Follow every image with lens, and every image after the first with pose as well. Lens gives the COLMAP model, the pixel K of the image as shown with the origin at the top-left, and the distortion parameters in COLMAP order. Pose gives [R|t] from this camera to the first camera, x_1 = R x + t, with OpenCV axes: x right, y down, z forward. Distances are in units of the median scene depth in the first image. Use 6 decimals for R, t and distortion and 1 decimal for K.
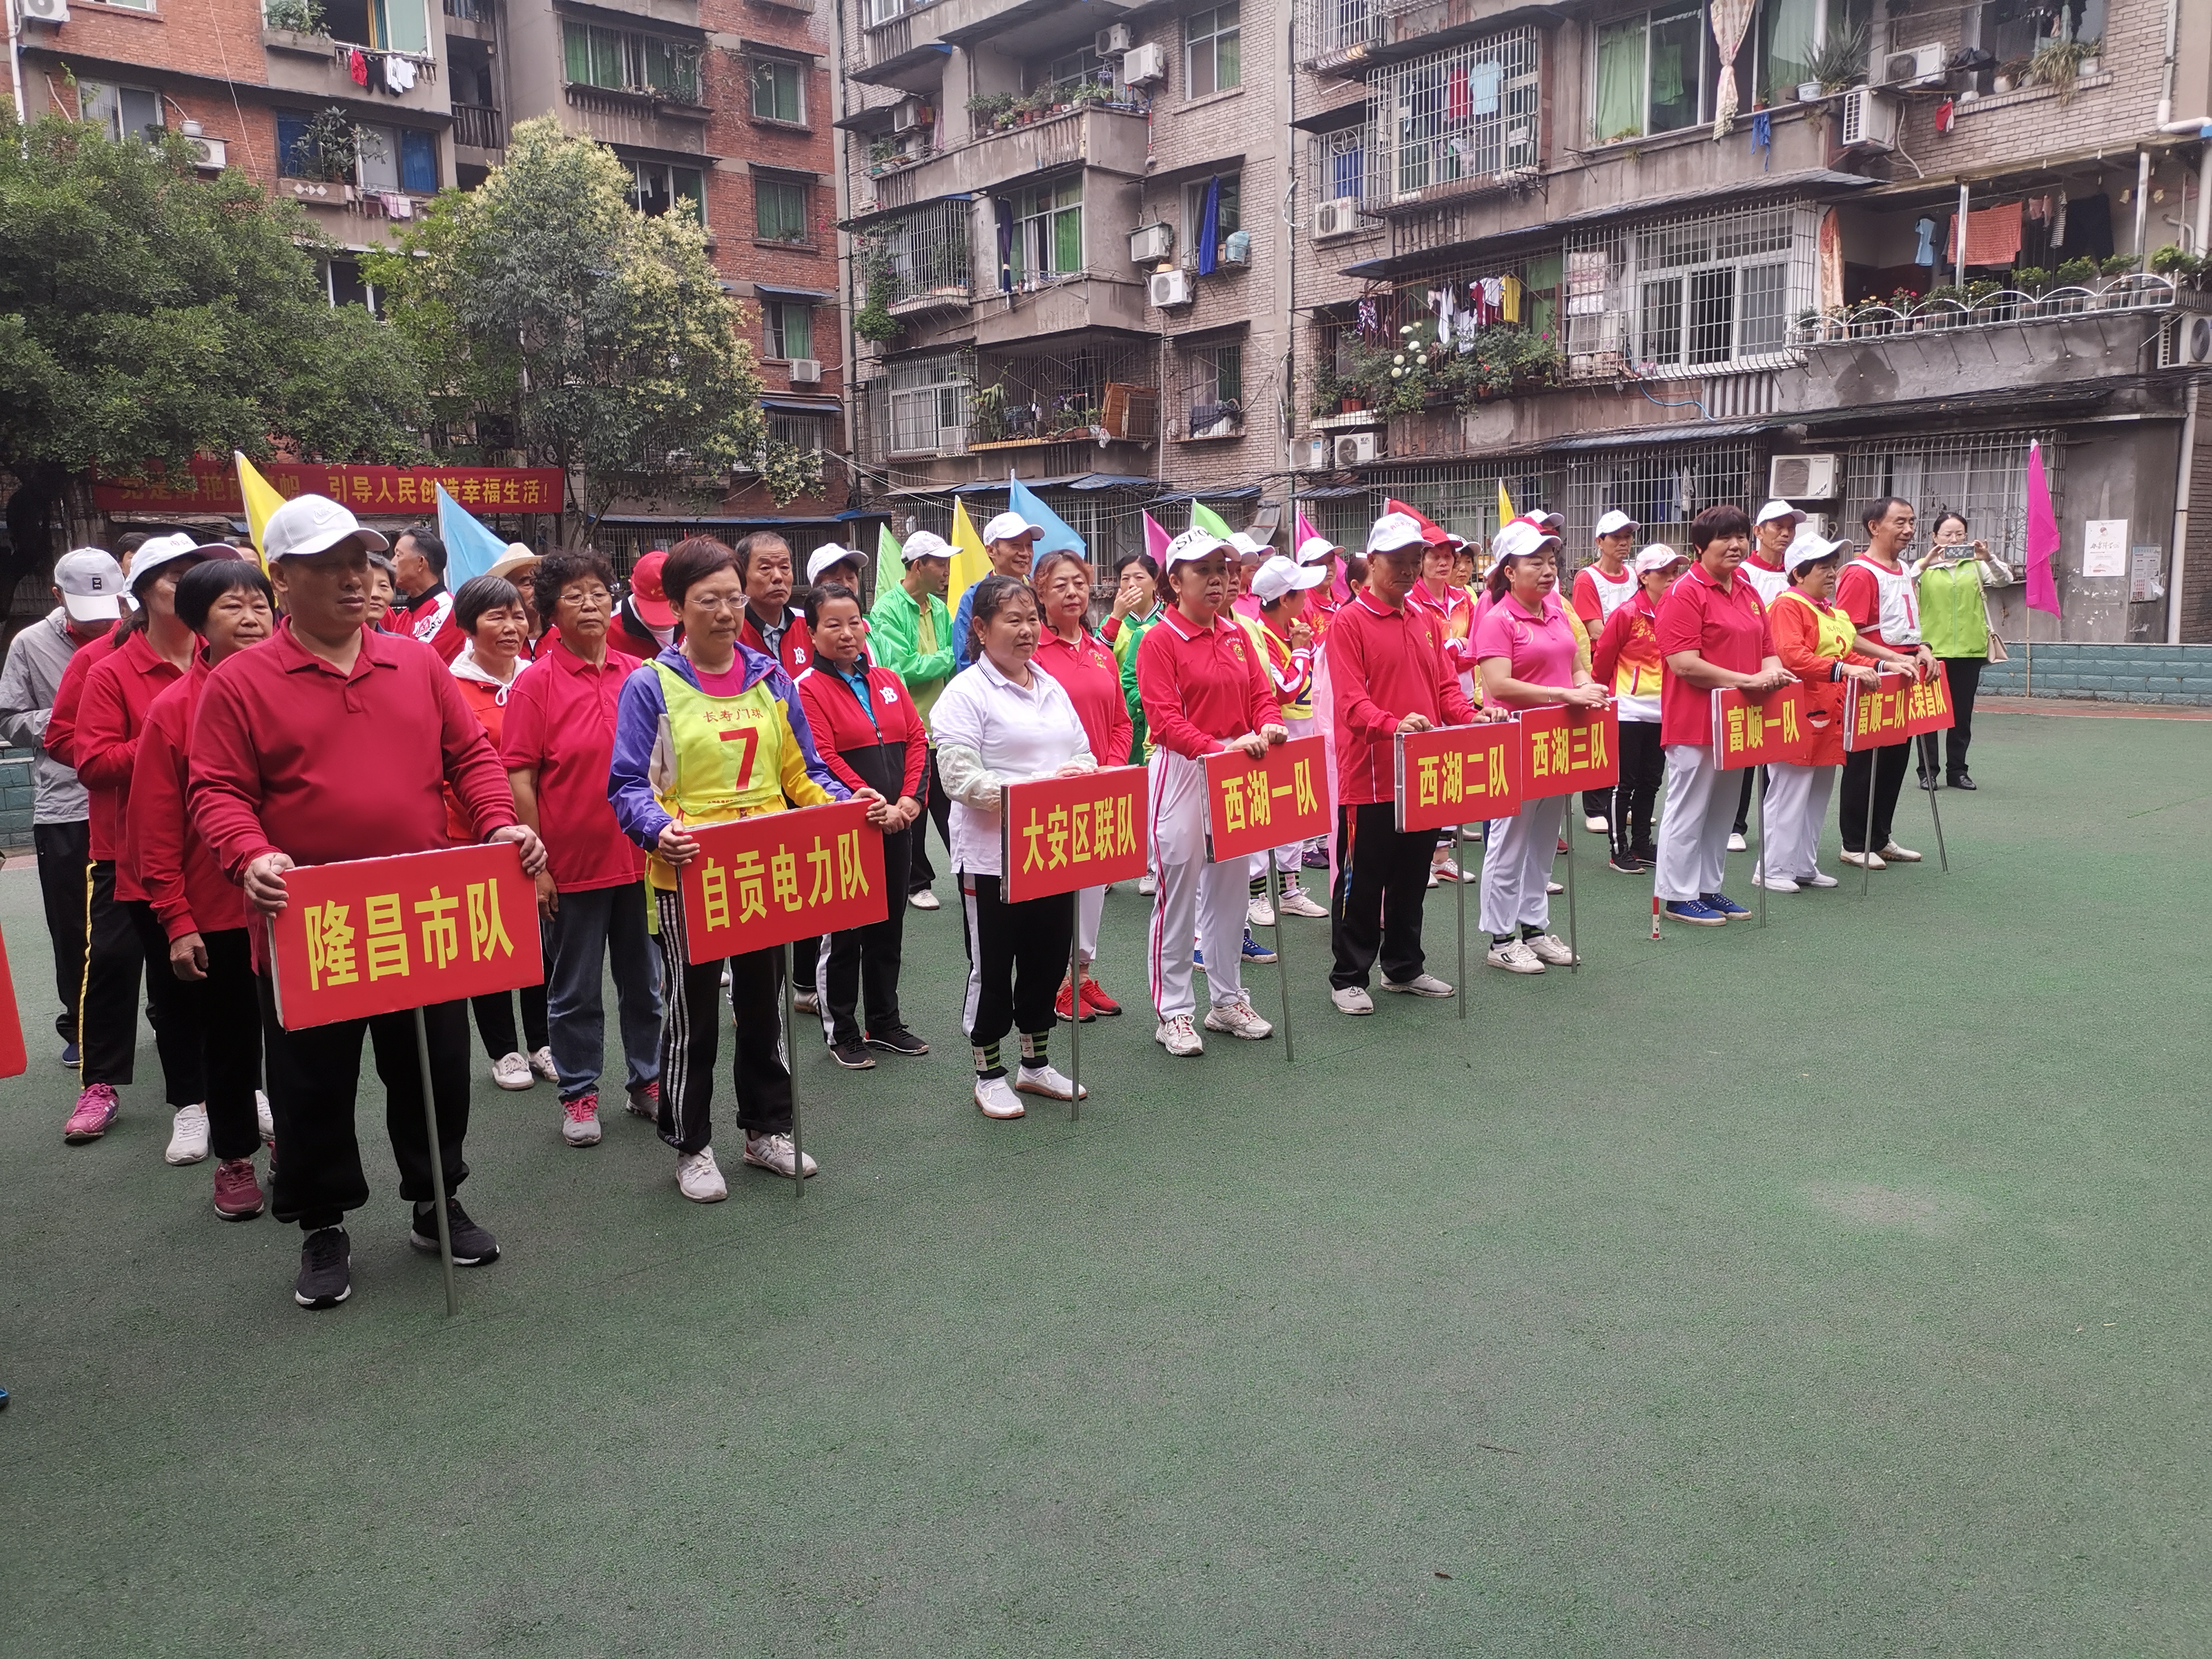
lens RADIAL K [[1771.5, 0, 1124.4], [0, 1771.5, 834.5], [0, 0, 1]] dist [0.047343, -0.013129]
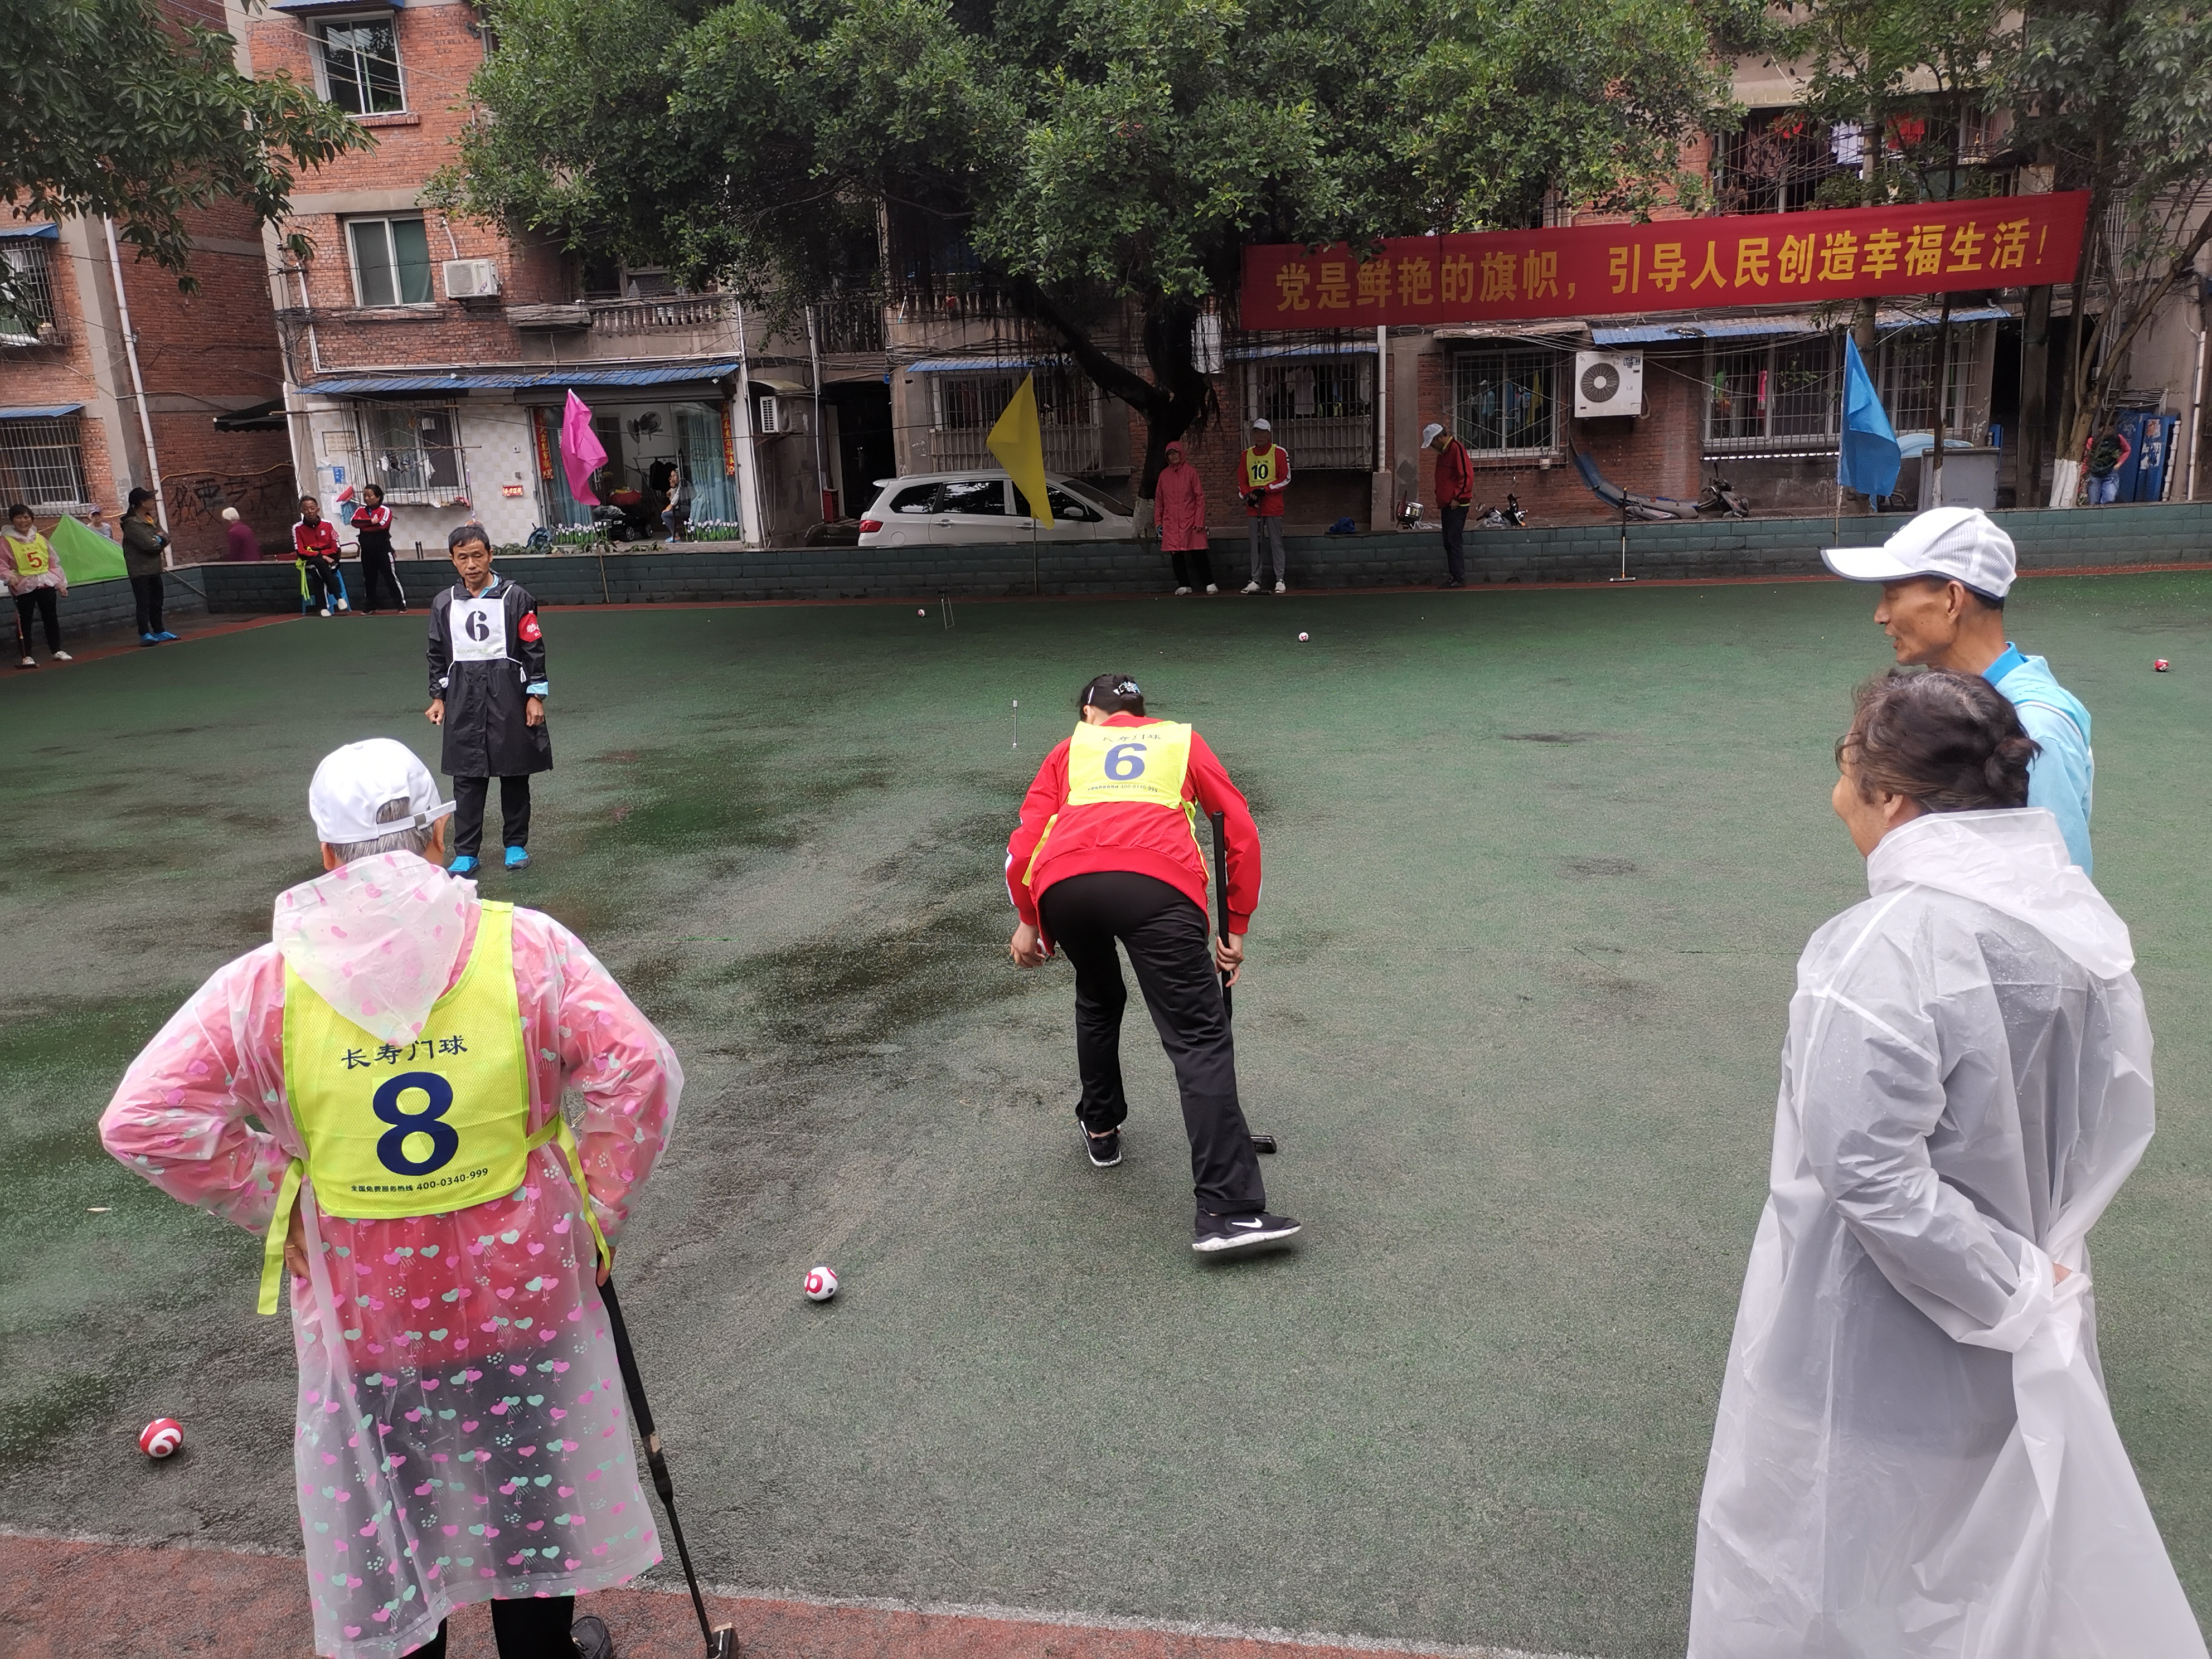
lens RADIAL K [[1771.5, 0, 1111.5], [0, 1771.5, 816.2], [0, 0, 1]] dist [0.047343, -0.013129]
pose [[0.618314, 0.177931, -0.765525, -0.076717], [-0.093173, 0.983762, 0.153399, -0.094720], [0.780388, -0.023523, 0.624852, 0.518468]]
